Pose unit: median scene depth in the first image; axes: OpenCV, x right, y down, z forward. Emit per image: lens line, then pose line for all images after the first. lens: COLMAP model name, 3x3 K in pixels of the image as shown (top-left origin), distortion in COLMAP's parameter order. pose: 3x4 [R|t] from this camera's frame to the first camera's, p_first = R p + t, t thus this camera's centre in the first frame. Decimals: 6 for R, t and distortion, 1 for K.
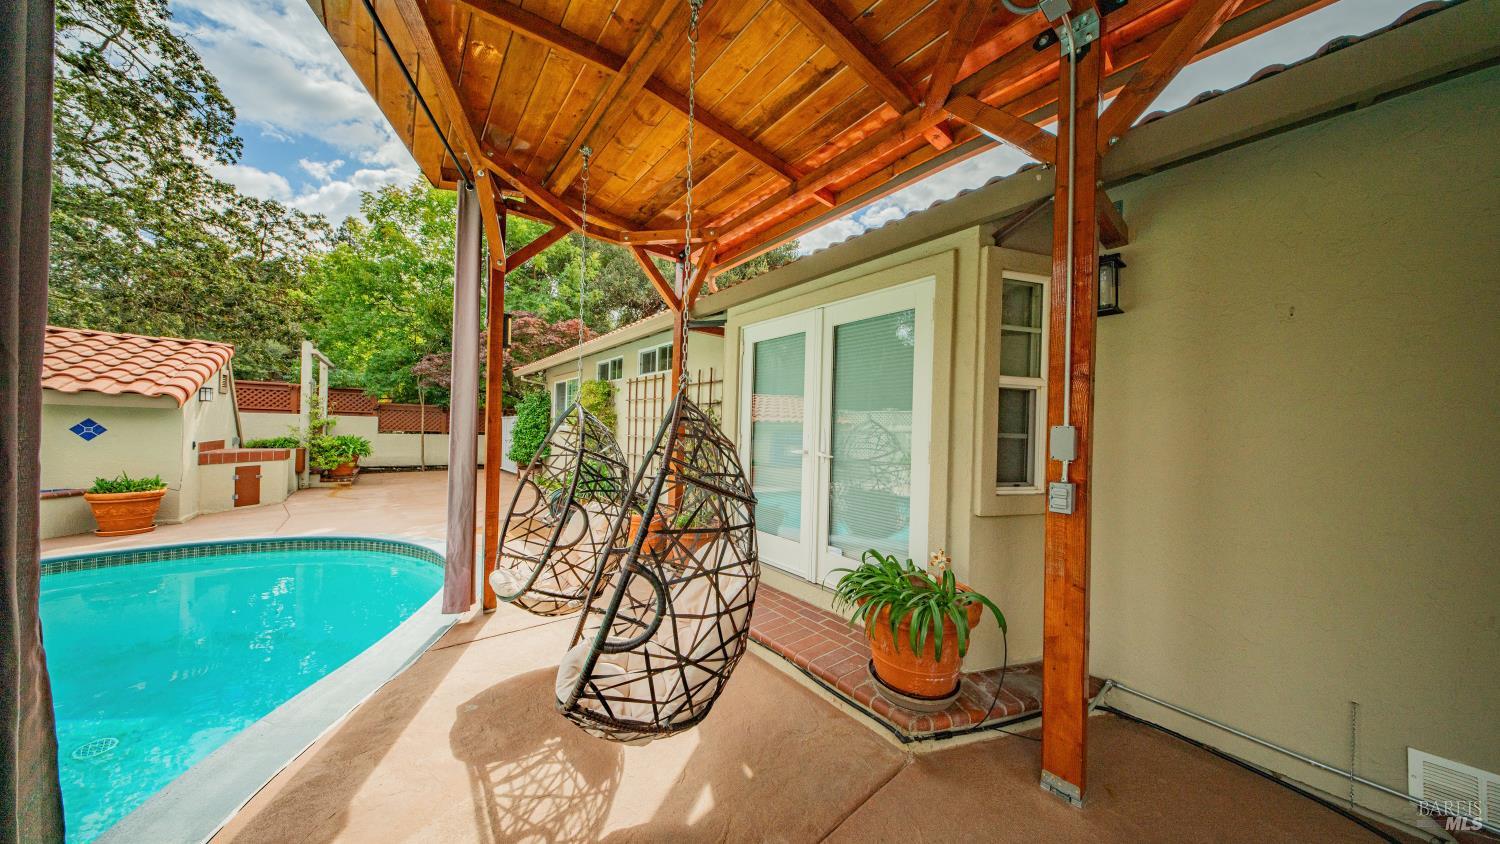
lens RADIAL K [[436.1, 0, 747.7], [0, 436.1, 428.0], [0, 0, 1]] dist [0.001280, -0.001211]
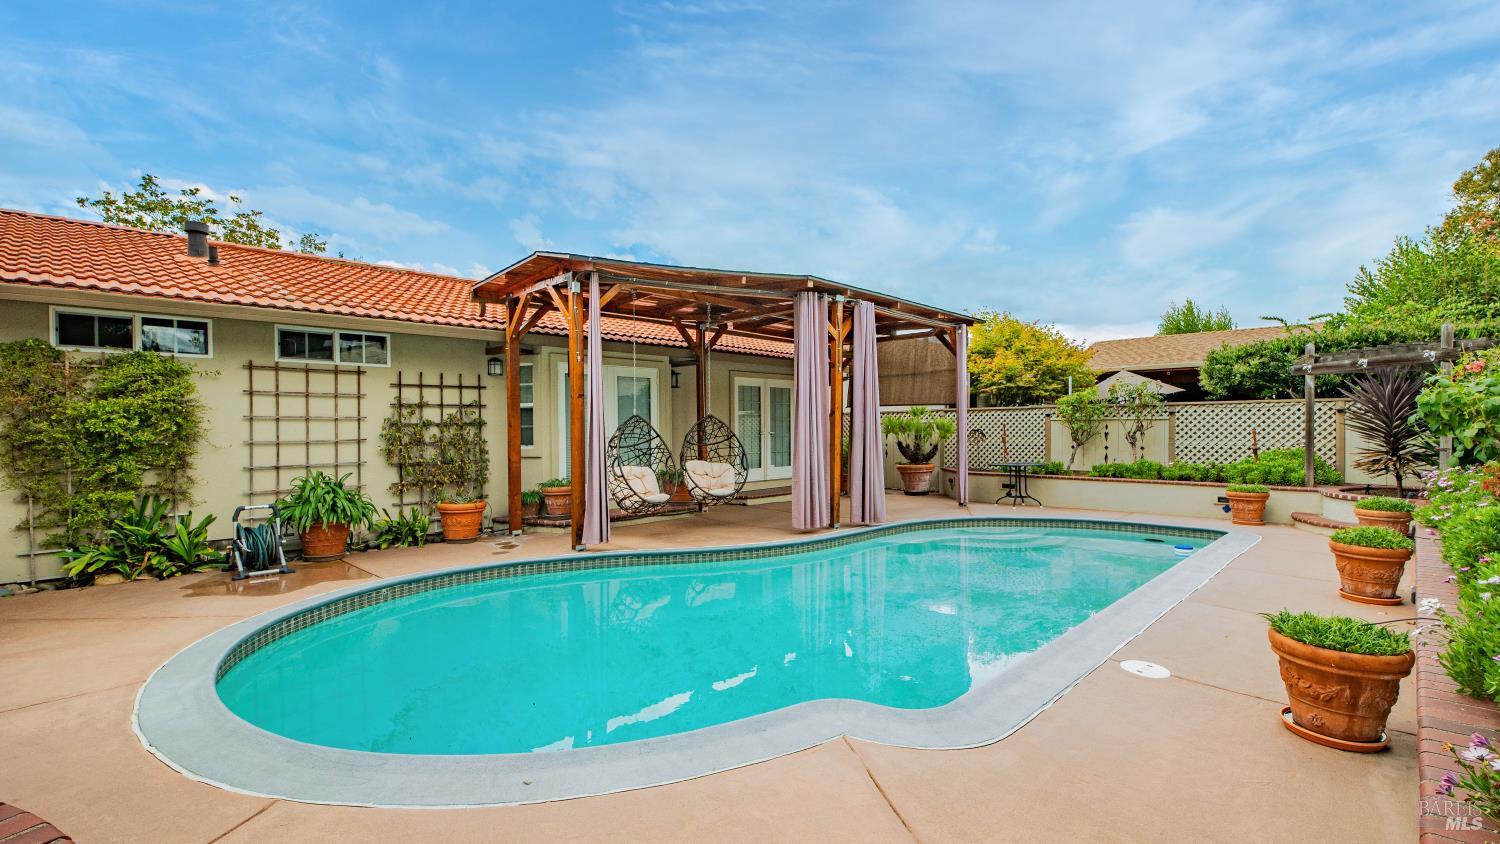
lens RADIAL K [[673.2, 0, 723.0], [0, 673.2, 426.7], [0, 0, 1]] dist [0.006554, -0.000177]
pose [[-0.074130, -0.025555, 0.996921, -3.548883], [0.009227, 0.999611, 0.026310, -0.071150], [-0.997206, 0.011149, -0.073866, 0.809427]]
